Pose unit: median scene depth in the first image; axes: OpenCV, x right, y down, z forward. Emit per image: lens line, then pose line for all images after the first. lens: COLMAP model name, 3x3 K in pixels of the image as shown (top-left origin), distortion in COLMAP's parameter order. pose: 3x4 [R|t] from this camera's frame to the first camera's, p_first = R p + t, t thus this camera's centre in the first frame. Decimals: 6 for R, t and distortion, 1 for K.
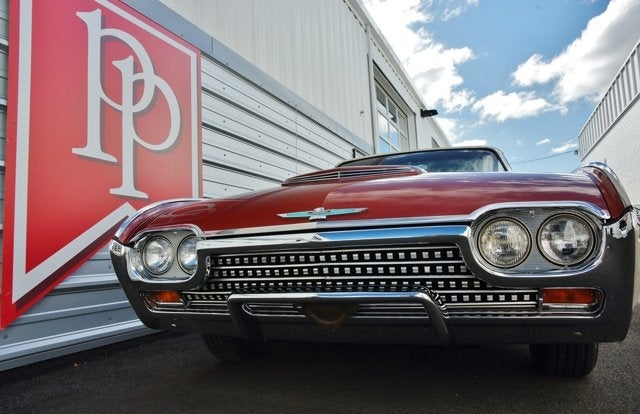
lens RADIAL K [[433.3, 0, 320.0], [0, 433.3, 207.0], [0, 0, 1]] dist [-0.051065, 0.002176]
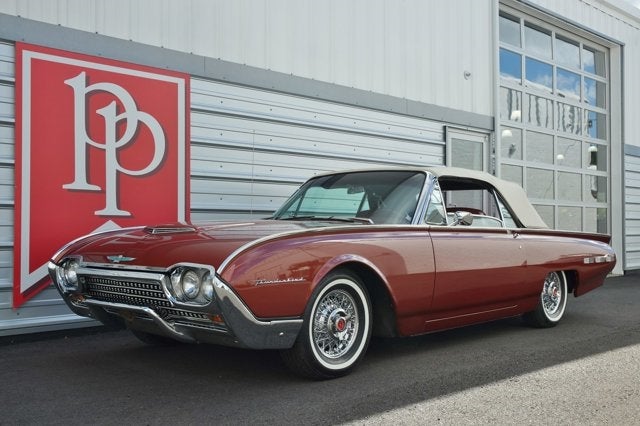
lens RADIAL K [[663.9, 0, 320.0], [0, 663.9, 213.0], [0, 0, 1]] dist [0.007494, -0.006941]
pose [[0.919721, 0.035840, -0.390933, 1.510190], [-0.002332, 0.996305, 0.085854, -0.340458], [0.392566, -0.078051, 0.916406, -0.968718]]
